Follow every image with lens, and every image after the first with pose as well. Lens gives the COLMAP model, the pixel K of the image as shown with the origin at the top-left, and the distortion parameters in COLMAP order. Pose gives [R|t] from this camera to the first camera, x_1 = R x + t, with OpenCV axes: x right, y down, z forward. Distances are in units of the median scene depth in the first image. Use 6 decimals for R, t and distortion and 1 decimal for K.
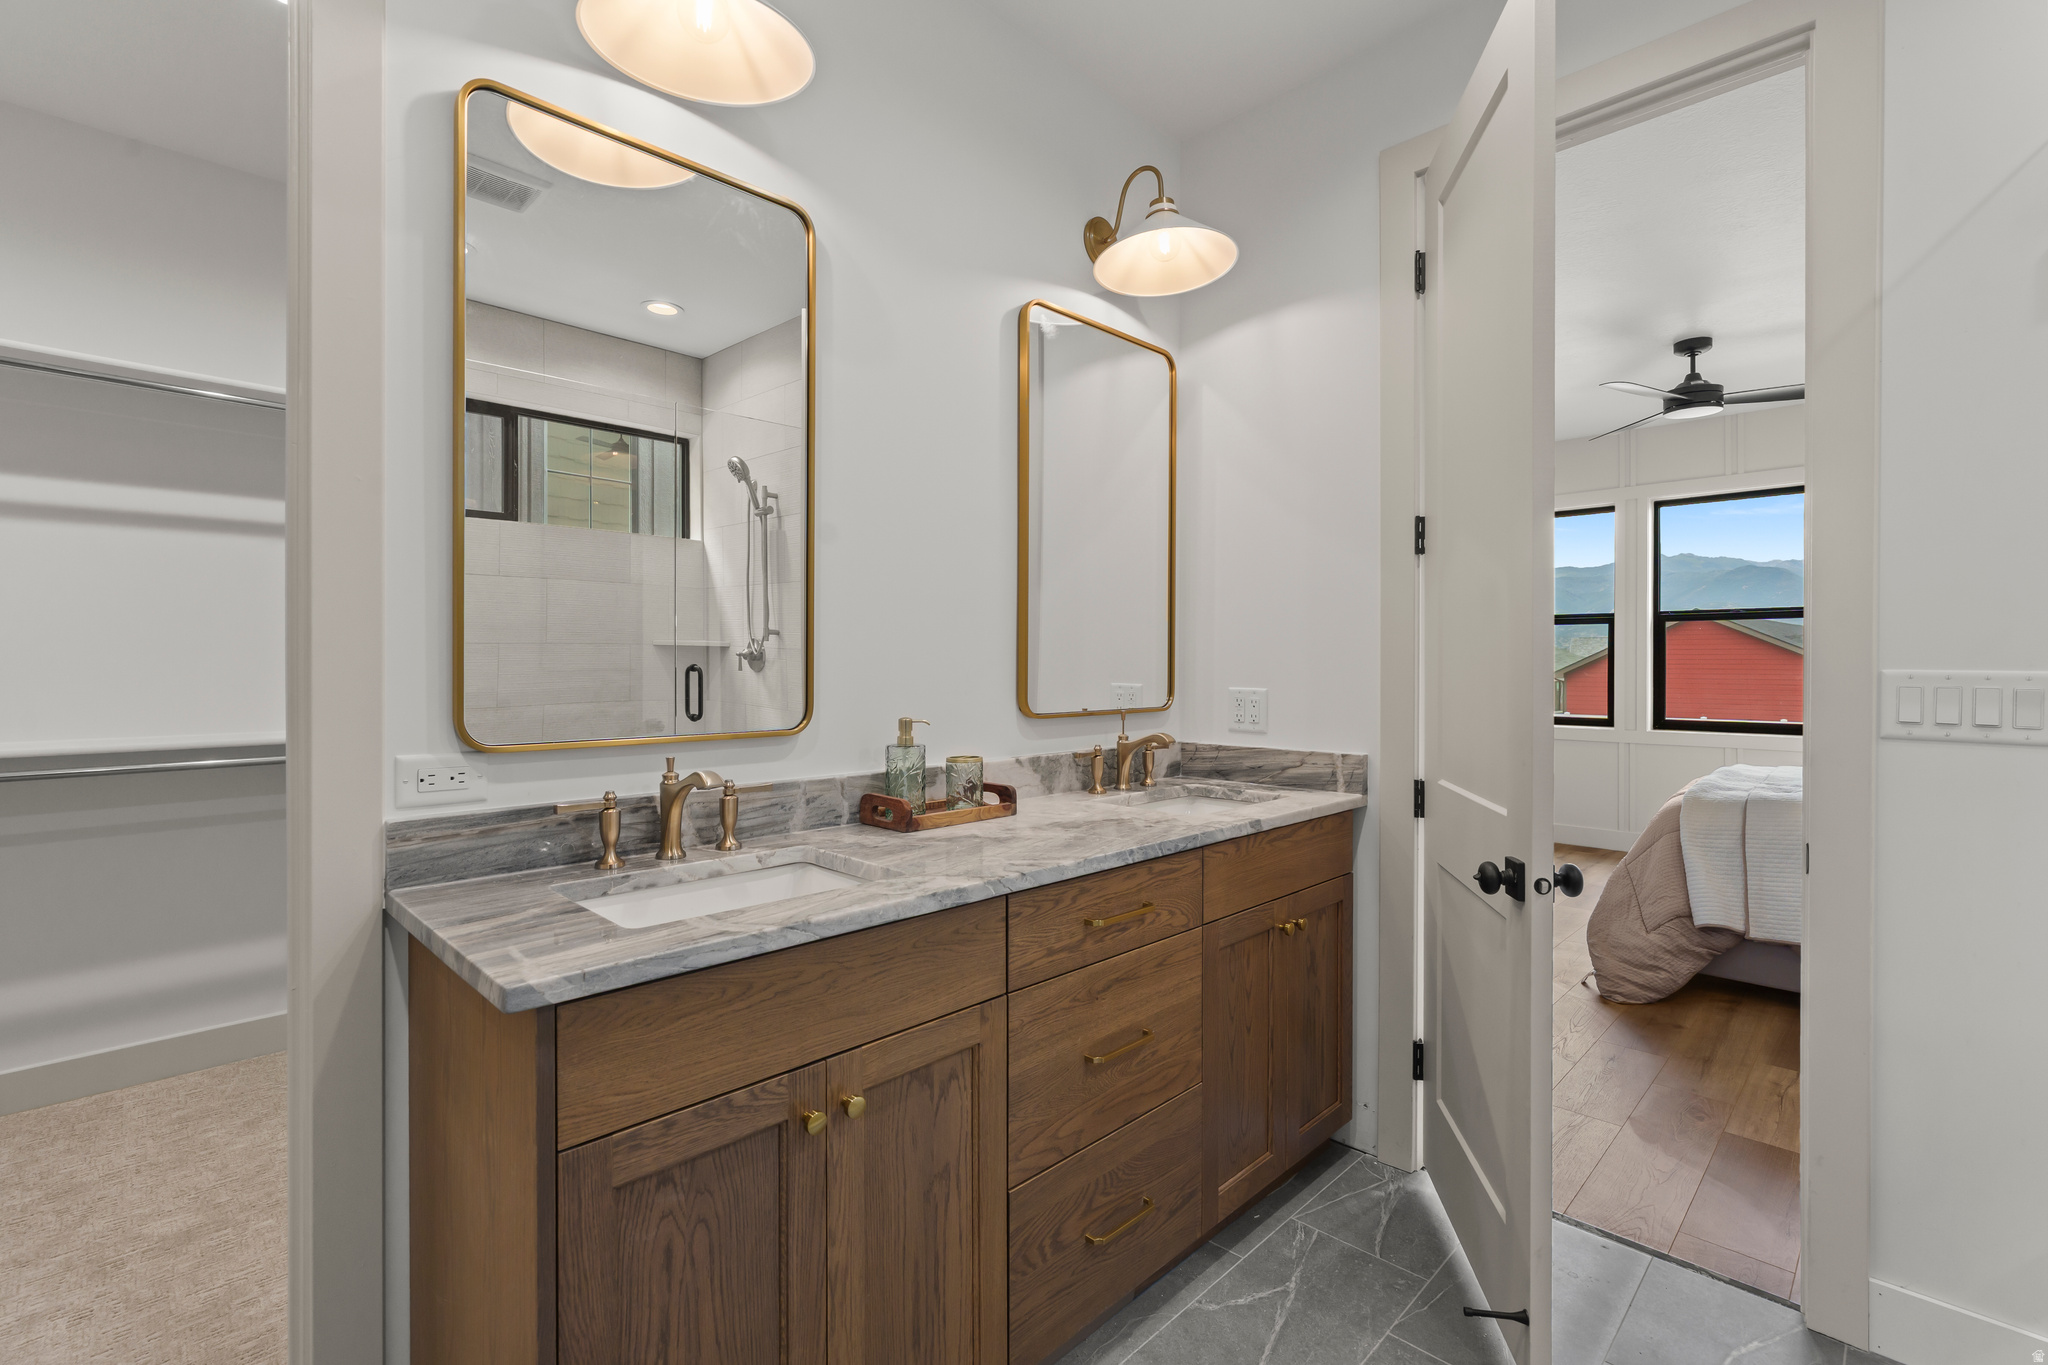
lens RADIAL K [[909.9, 0, 1023.8], [0, 909.9, 664.3], [0, 0, 1]] dist [-0.012273, 0.000254]
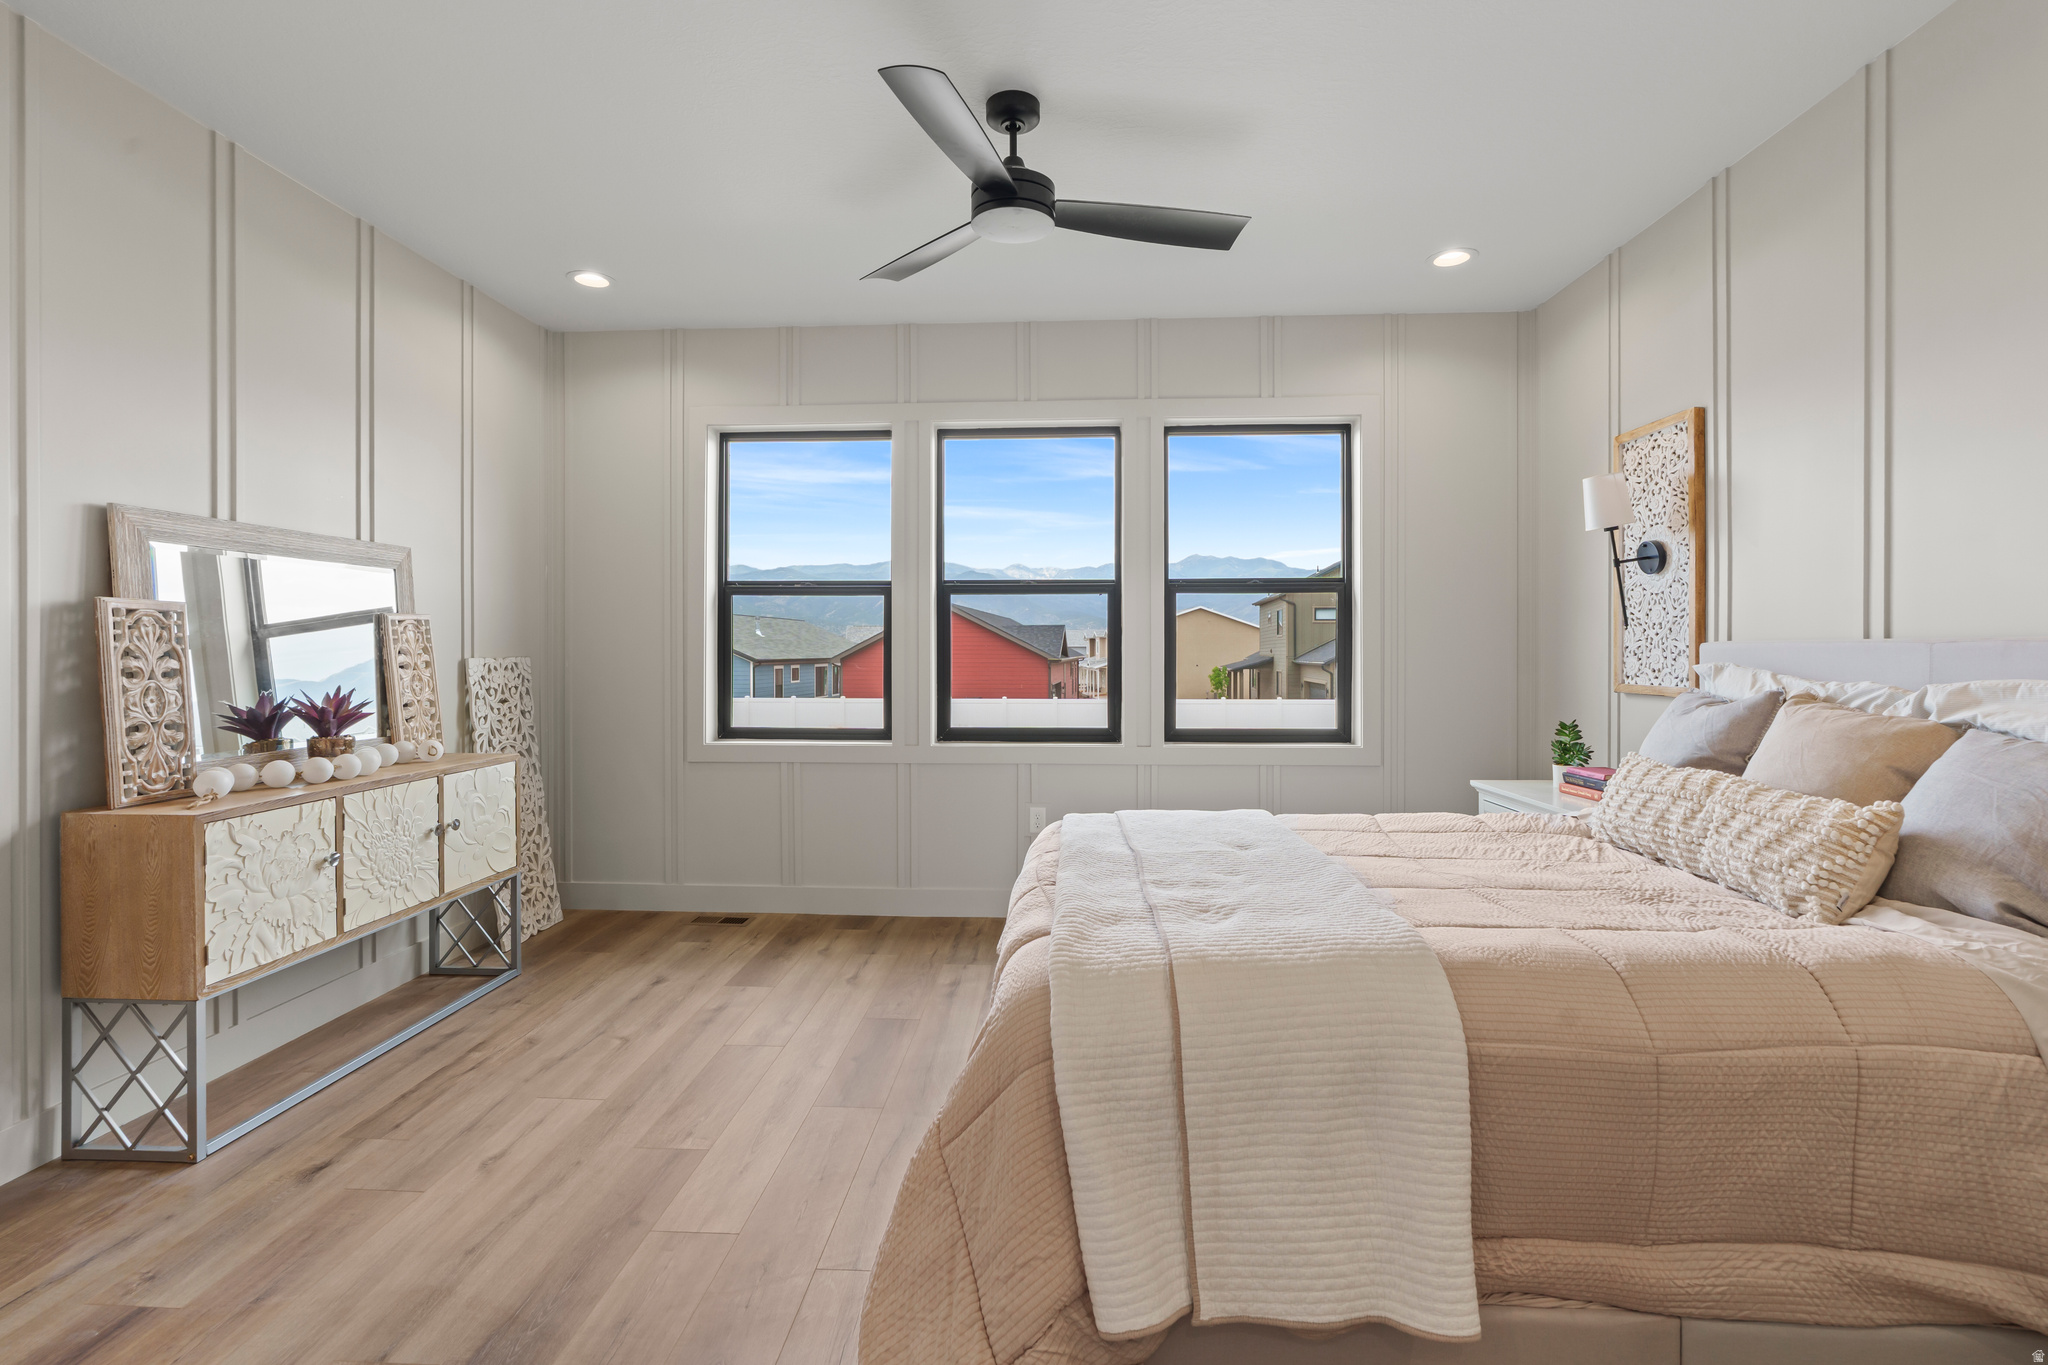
lens RADIAL K [[909.9, 0, 1023.8], [0, 909.9, 664.3], [0, 0, 1]] dist [-0.012273, 0.000254]
pose [[0.742176, -0.011520, 0.670106, 0.820369], [0.000414, 0.999860, 0.016731, -0.007870], [-0.670205, -0.012140, 0.742077, 1.307146]]
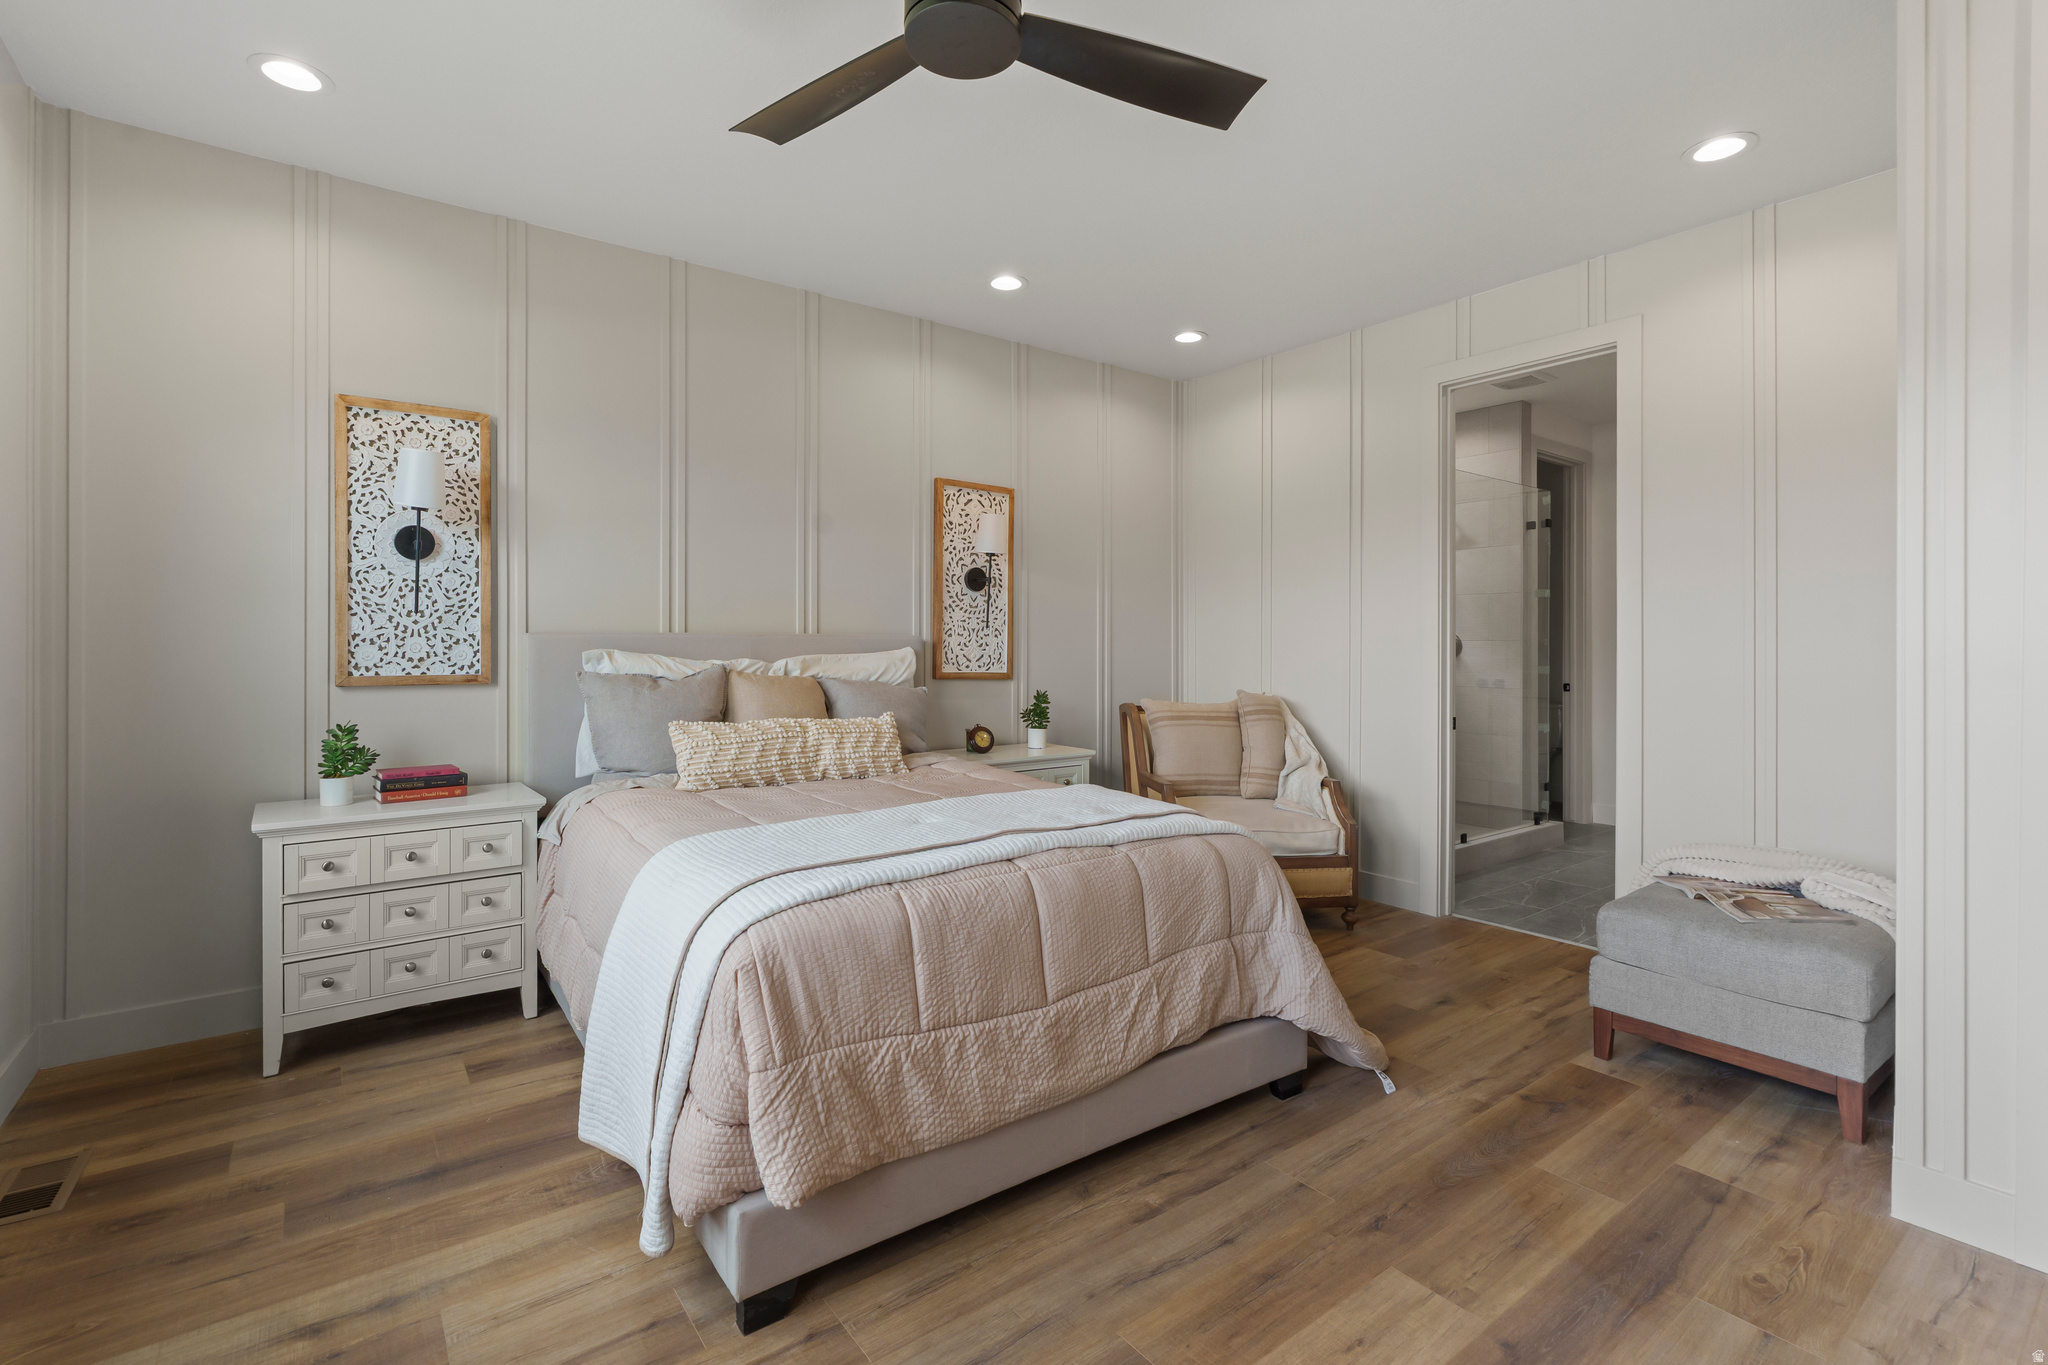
lens RADIAL K [[909.9, 0, 1023.8], [0, 909.9, 664.3], [0, 0, 1]] dist [-0.012273, 0.000254]
pose [[-0.989516, -0.004014, 0.144370, 1.499614], [-0.001464, 0.999841, 0.017766, 0.010283], [-0.144418, 0.017368, -0.989364, 3.243676]]
